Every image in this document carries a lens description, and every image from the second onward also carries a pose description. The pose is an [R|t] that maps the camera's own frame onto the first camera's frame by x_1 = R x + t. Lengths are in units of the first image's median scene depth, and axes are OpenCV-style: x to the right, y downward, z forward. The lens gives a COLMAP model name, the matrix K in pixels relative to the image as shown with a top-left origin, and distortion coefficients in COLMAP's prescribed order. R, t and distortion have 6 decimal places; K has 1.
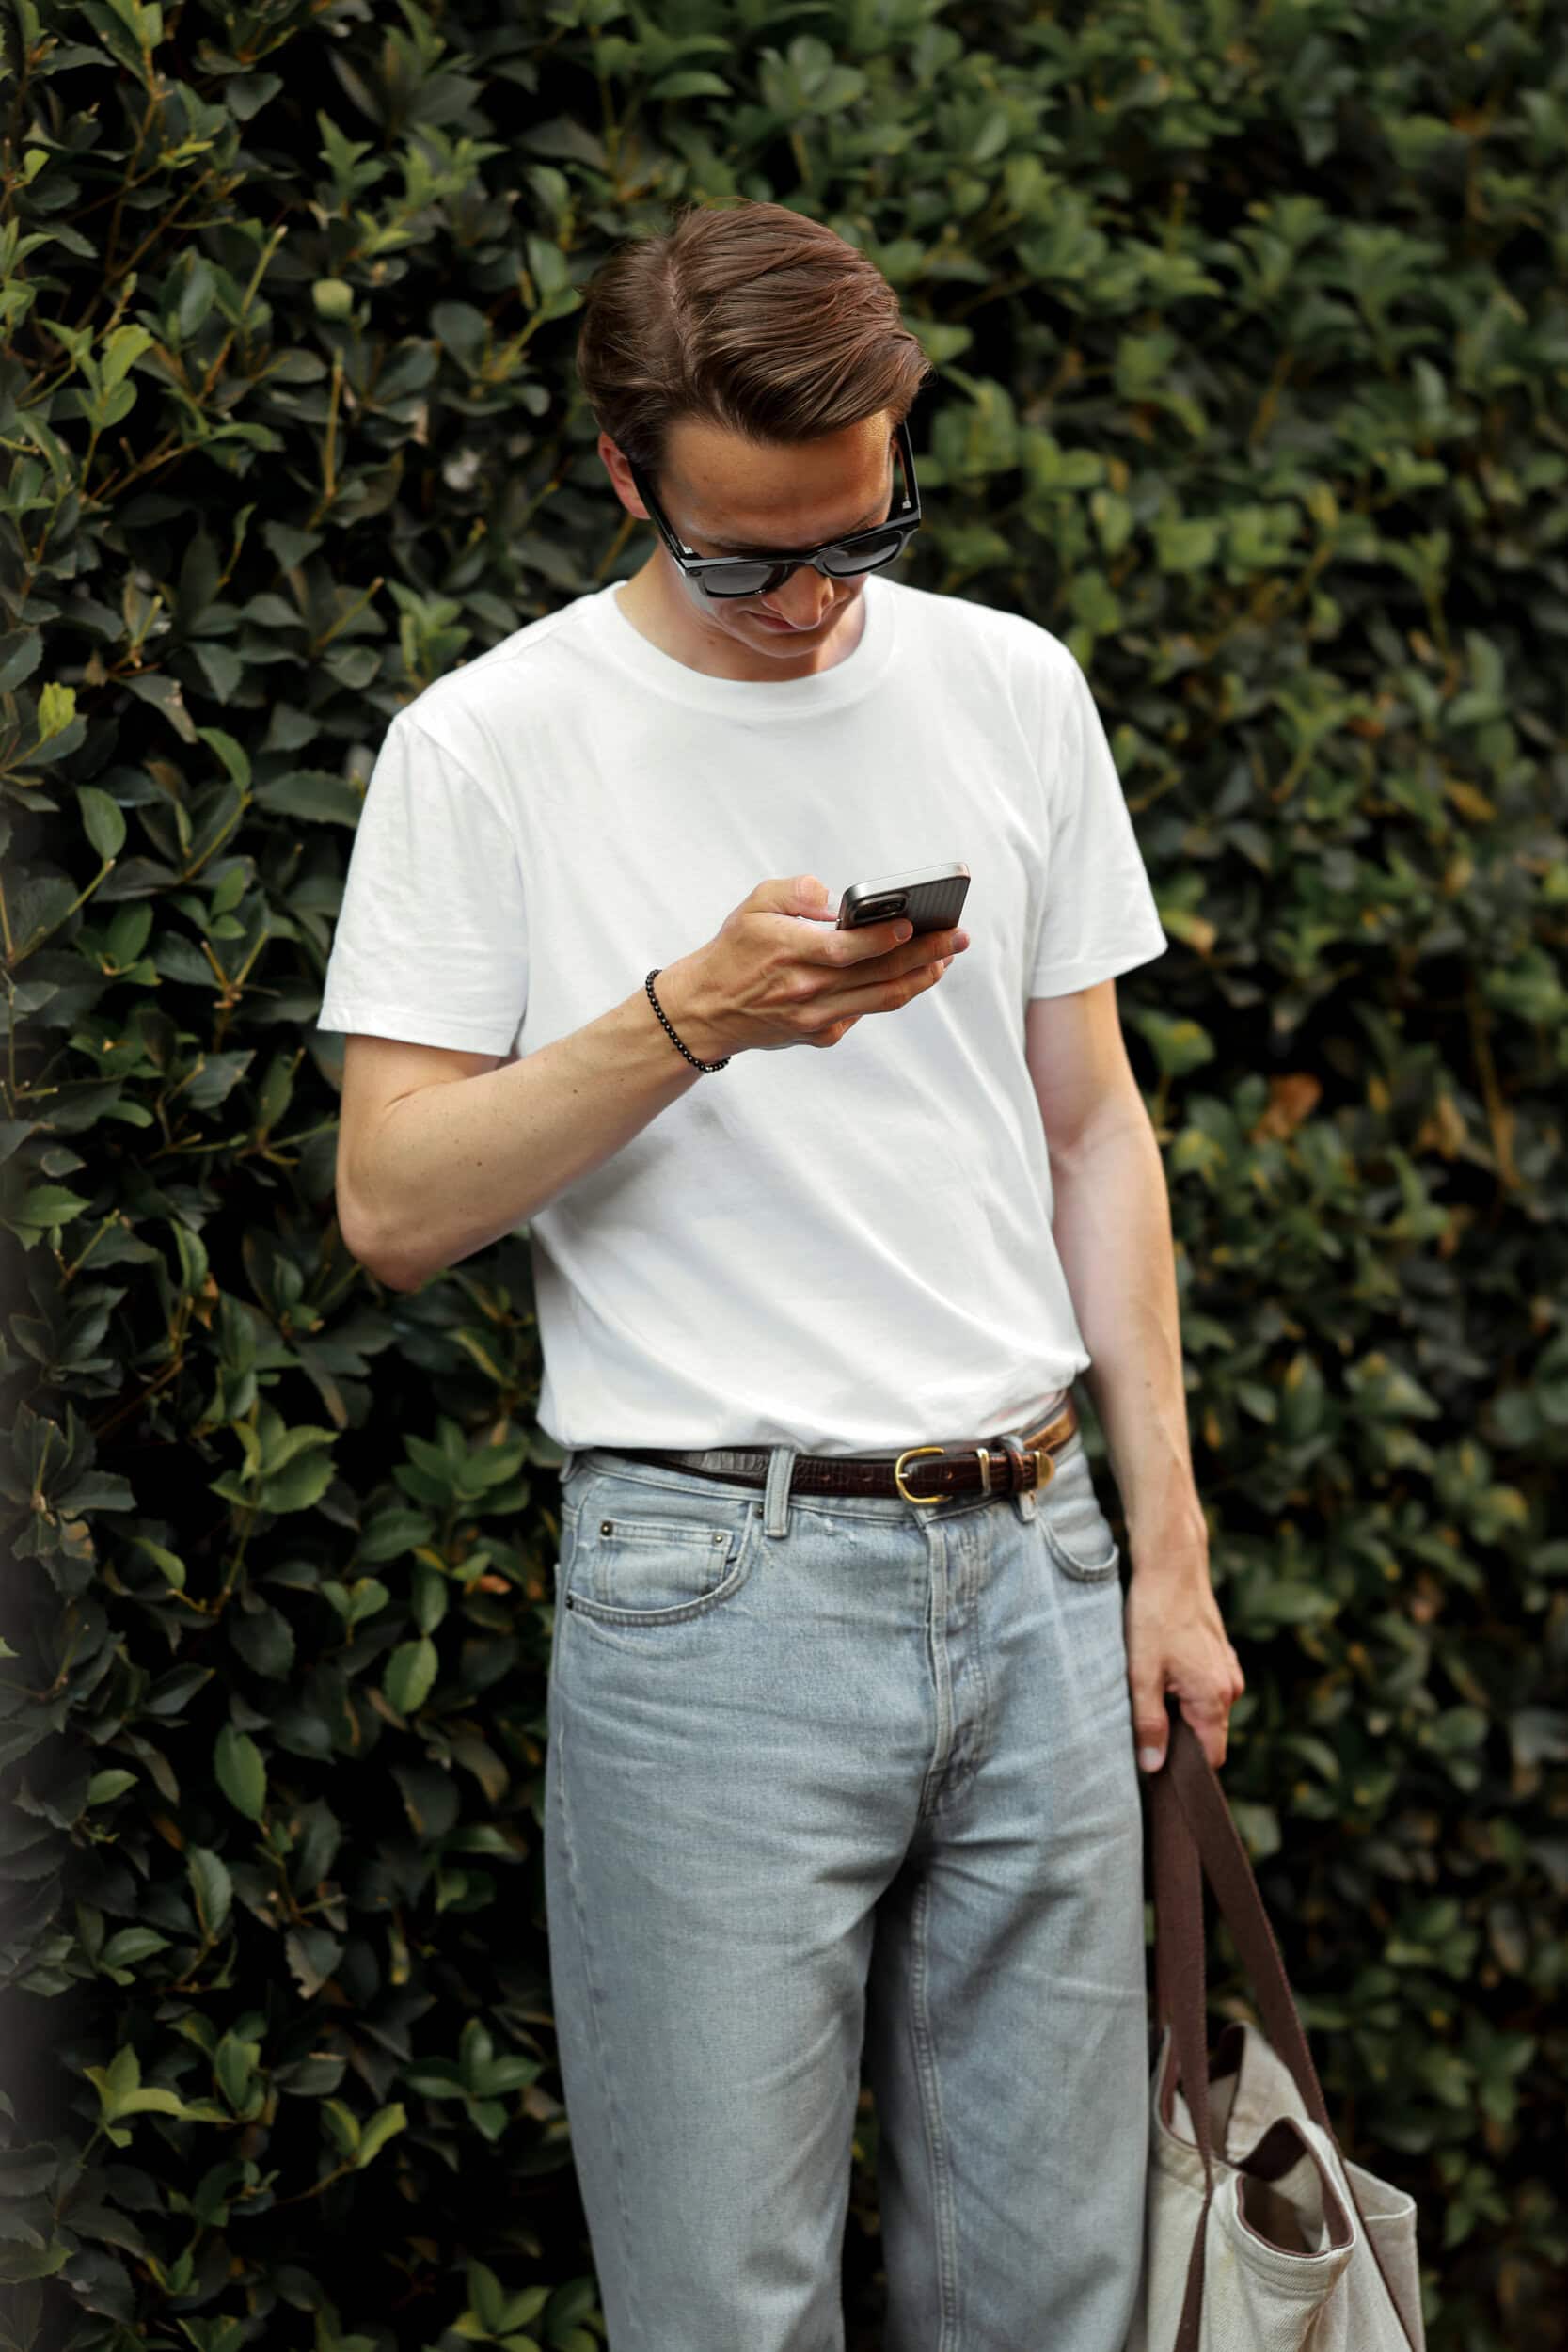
lens RADIAL K [[9490.4, 0, 775.2], [0, 9490.4, 1161.5], [0, 0, 1]] dist [0.468018, 0.000000]
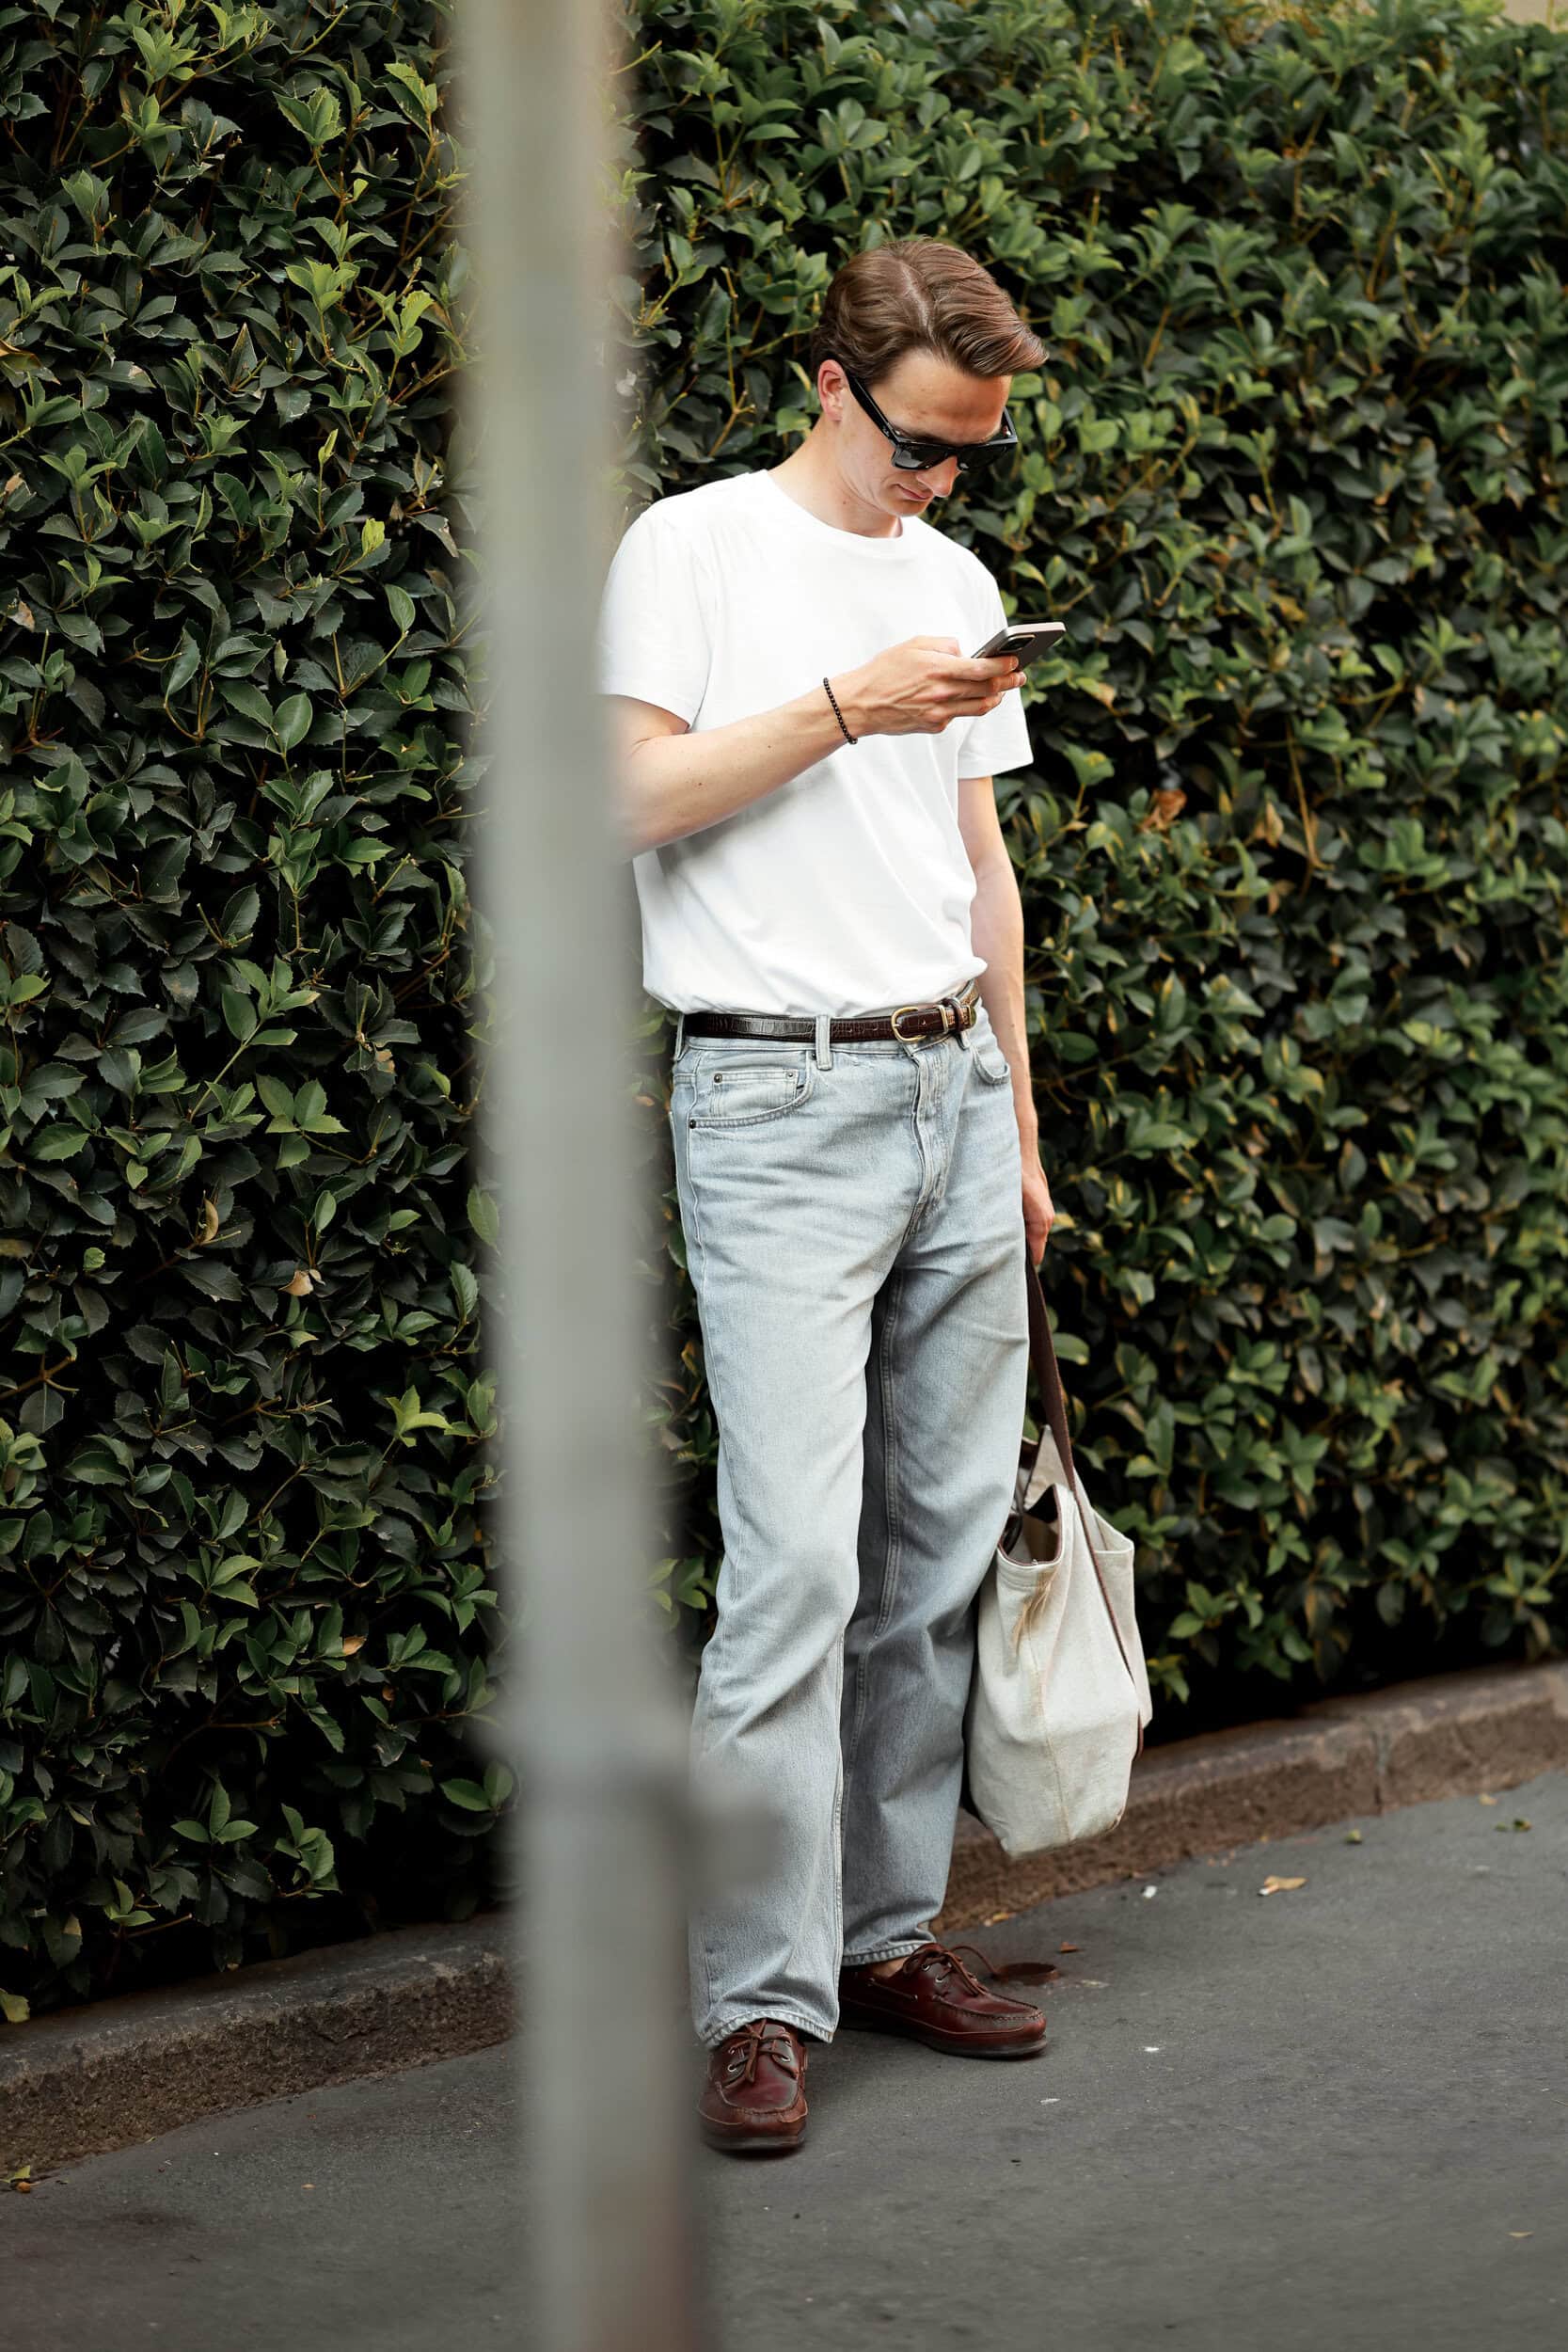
lens RADIAL K [[9490.4, 0, 793.9], [0, 9490.4, 1183.6], [0, 0, 1]] dist [0.468018, 0.000000]
pose [[0.999990, 0.004484, -0.000743, -0.003510], [-0.004475, 0.999927, 0.011227, 0.037284], [0.000794, -0.011224, 0.999937, -0.513824]]
